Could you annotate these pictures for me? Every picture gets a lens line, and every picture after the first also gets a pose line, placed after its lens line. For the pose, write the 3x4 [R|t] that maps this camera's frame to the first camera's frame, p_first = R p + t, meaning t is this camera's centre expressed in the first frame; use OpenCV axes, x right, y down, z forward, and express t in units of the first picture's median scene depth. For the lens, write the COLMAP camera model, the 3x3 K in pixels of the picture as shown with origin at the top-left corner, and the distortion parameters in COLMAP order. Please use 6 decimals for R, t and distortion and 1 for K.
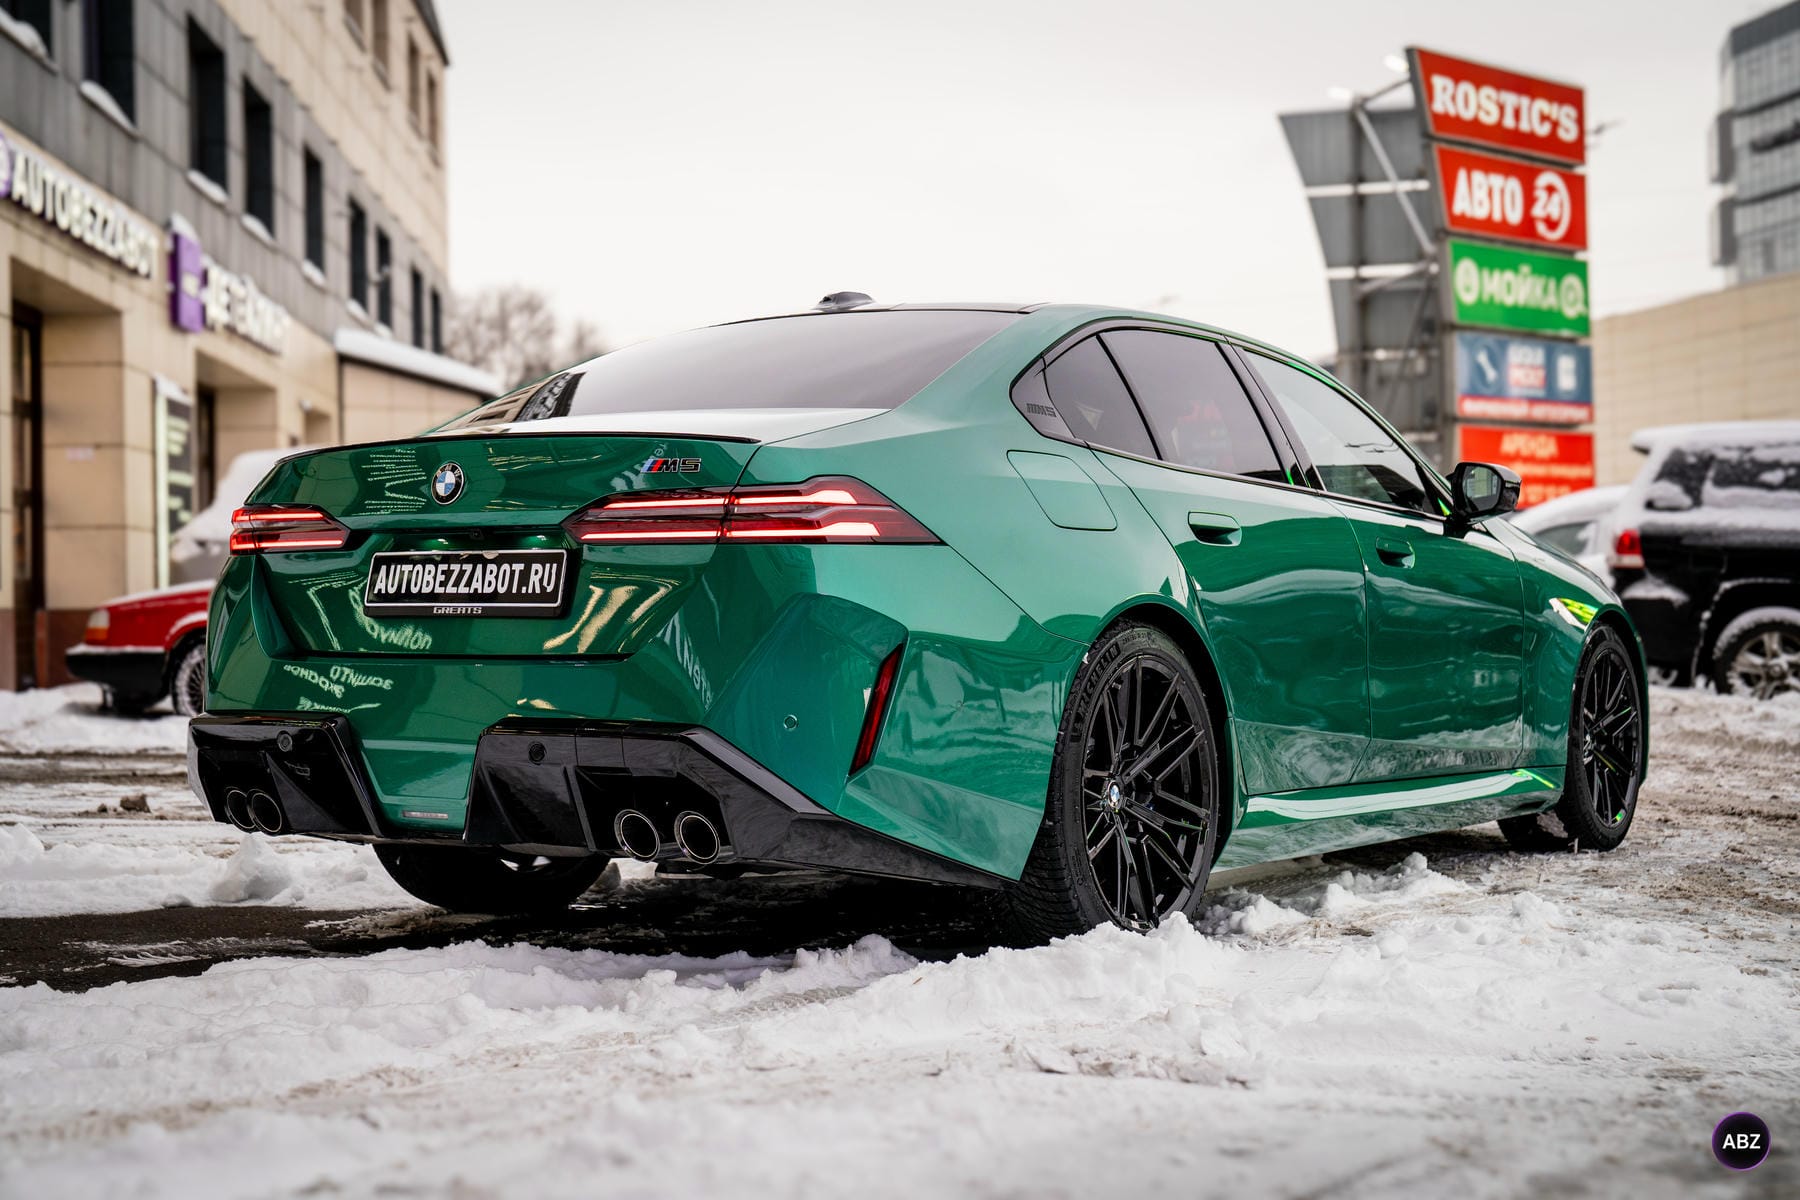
lens RADIAL K [[2485.5, 0, 903.9], [0, 2485.5, 603.9], [0, 0, 1]] dist [0.070090, 0.000000]
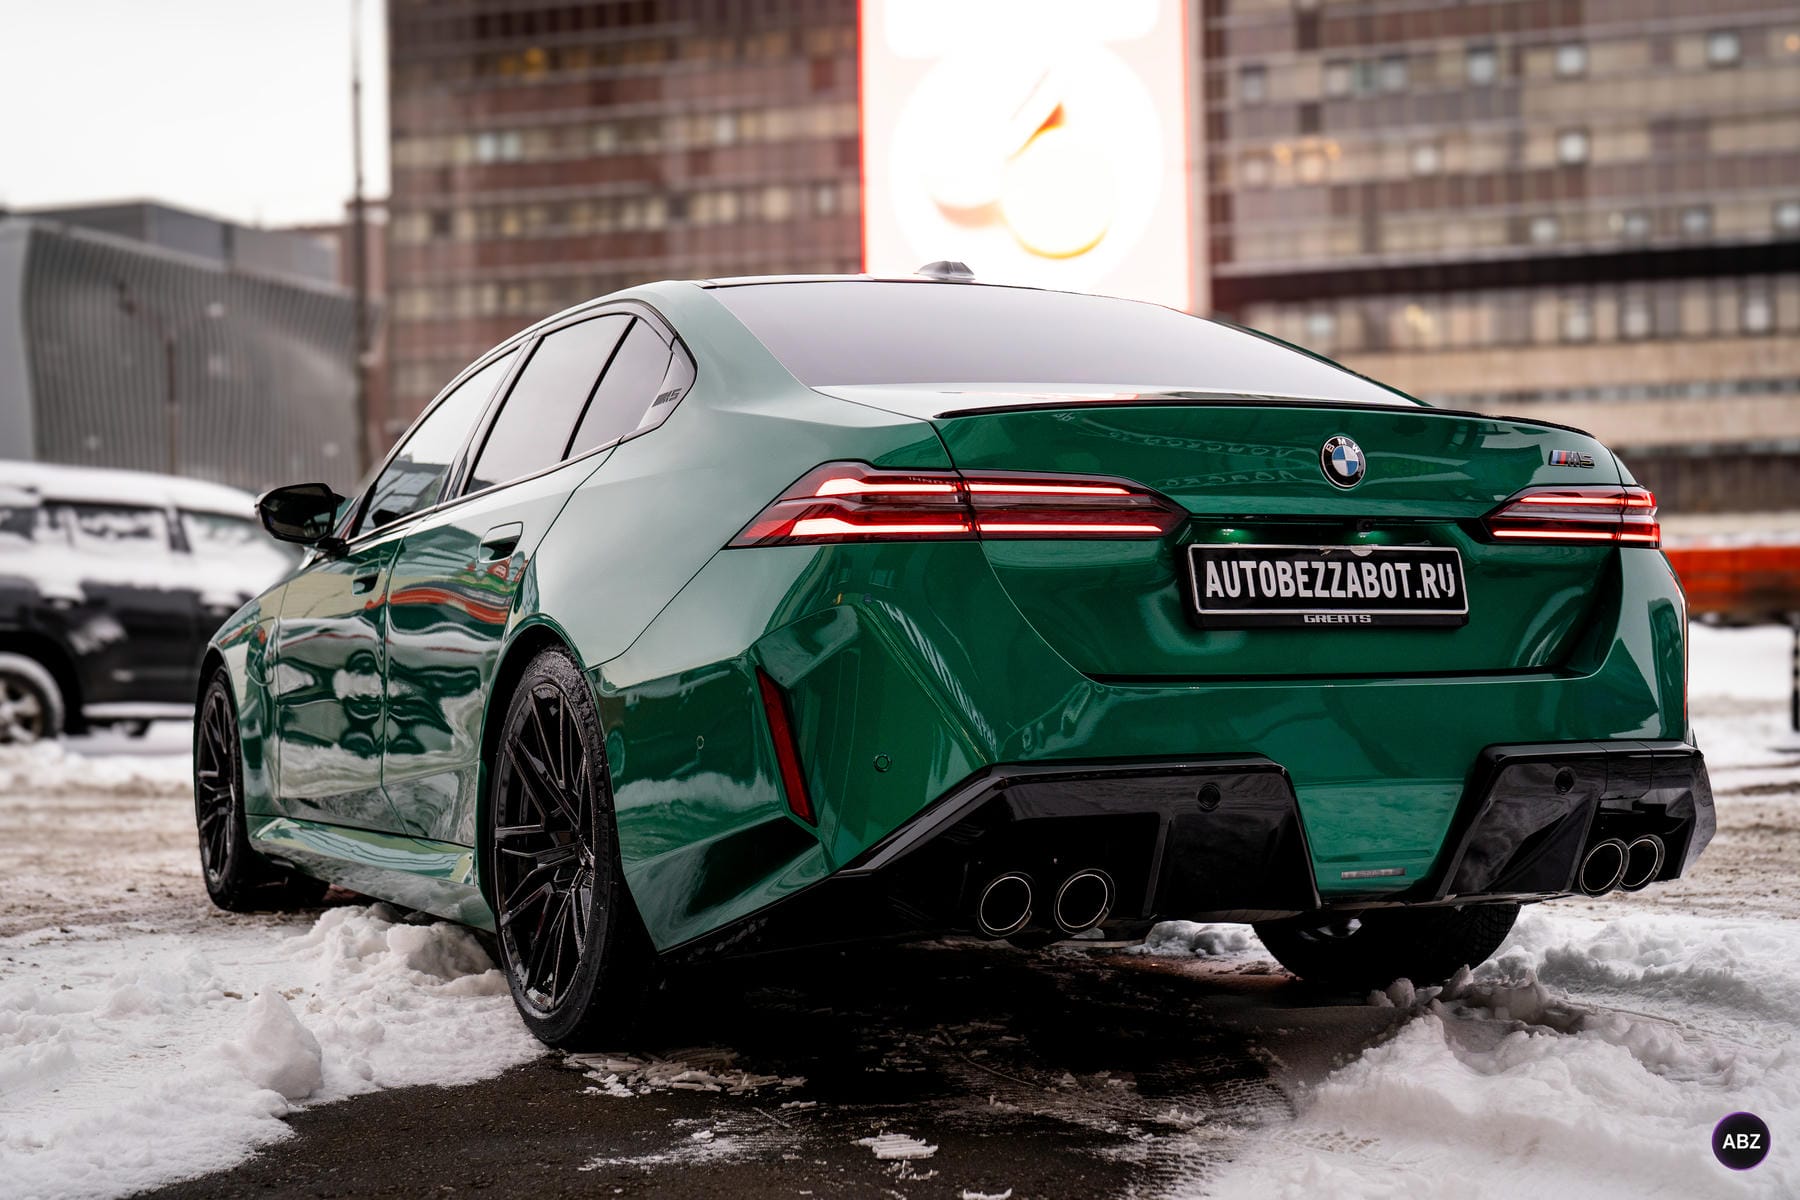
lens RADIAL K [[2446.6, 0, 894.3], [0, 2446.6, 595.4], [0, 0, 1]] dist [0.085500, 0.000000]
pose [[0.494253, 0.009973, 0.869261, -0.935411], [0.002523, 0.999914, -0.012906, 0.004893], [-0.869314, 0.008572, 0.494185, 0.726833]]
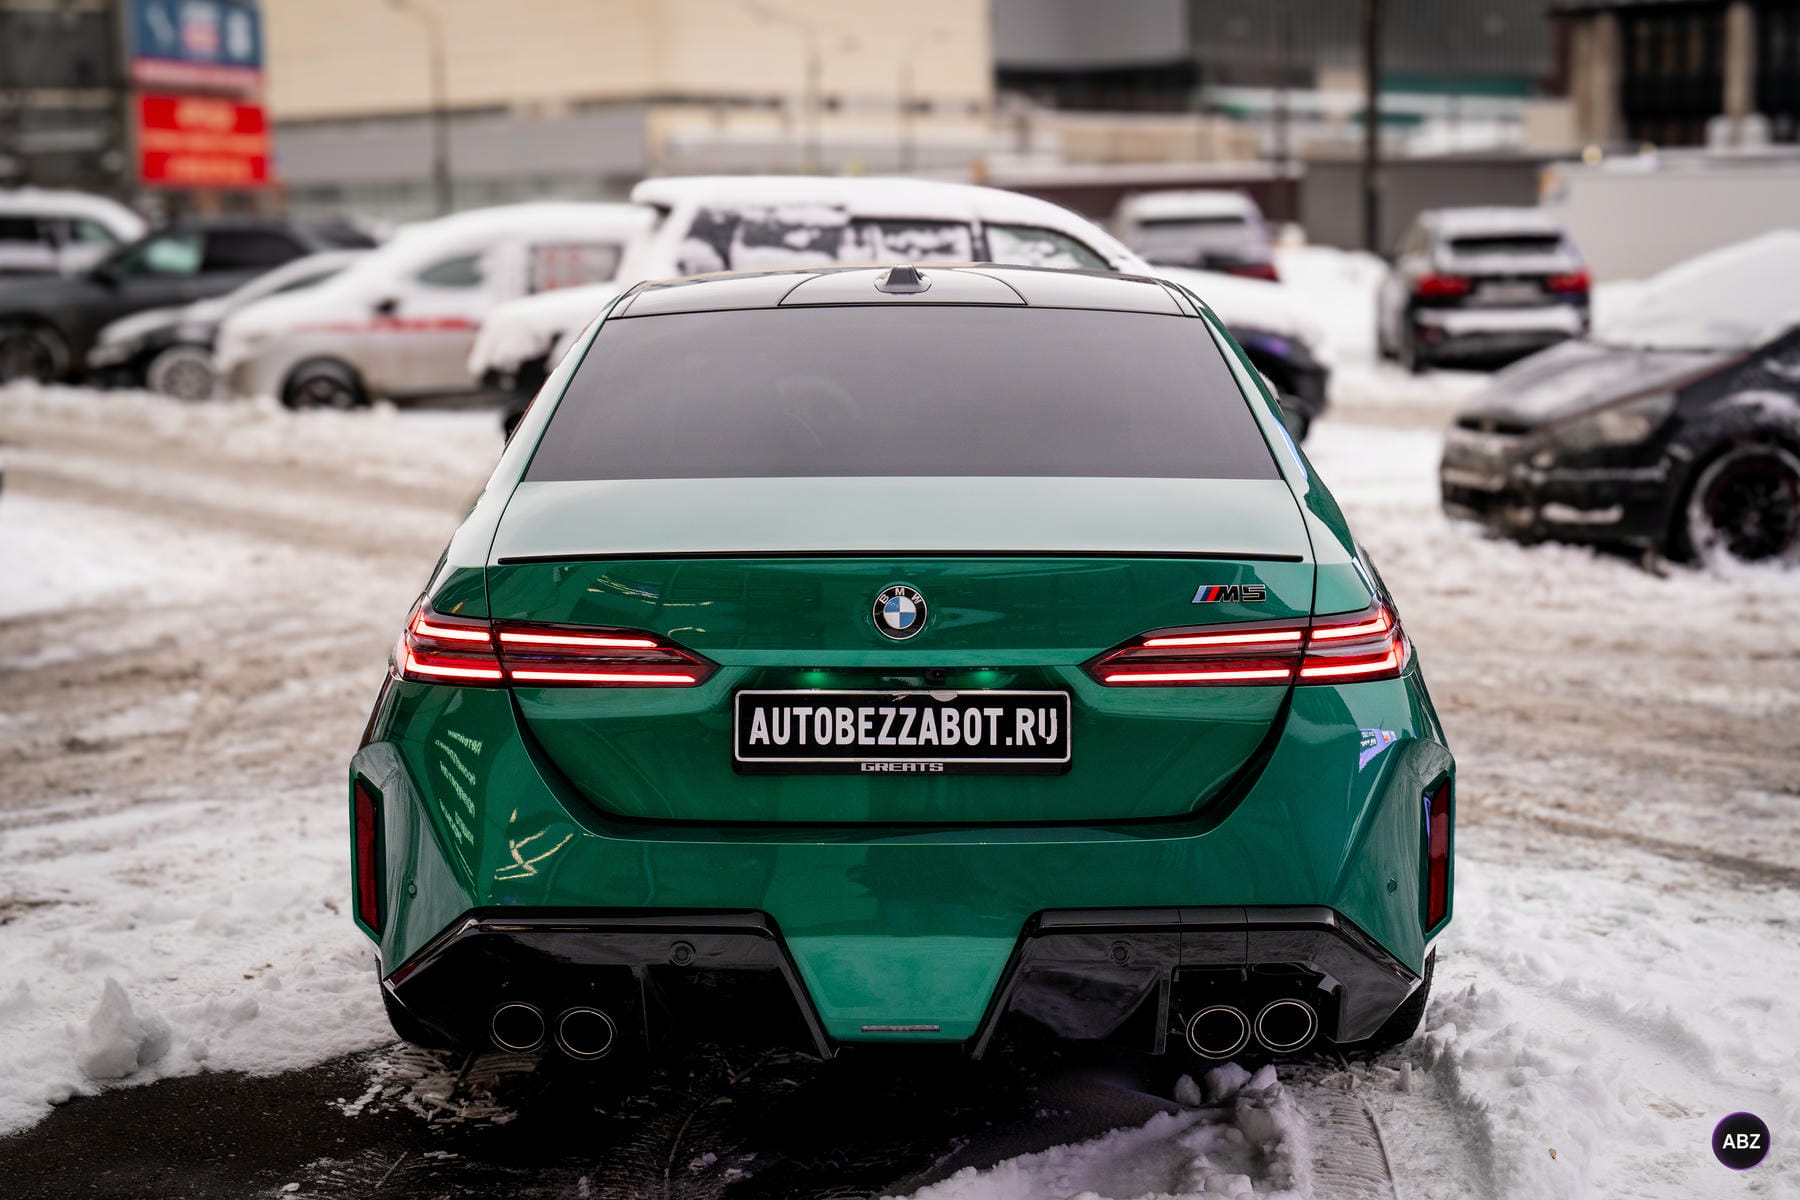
lens RADIAL K [[2637.4, 0, 889.3], [0, 2637.4, 610.4], [0, 0, 1]] dist [0.006701, 0.000000]
pose [[0.822329, -0.080303, 0.563317, -0.649285], [-0.003897, 0.989173, 0.146699, -0.169546], [-0.568999, -0.122830, 0.813113, 0.320642]]
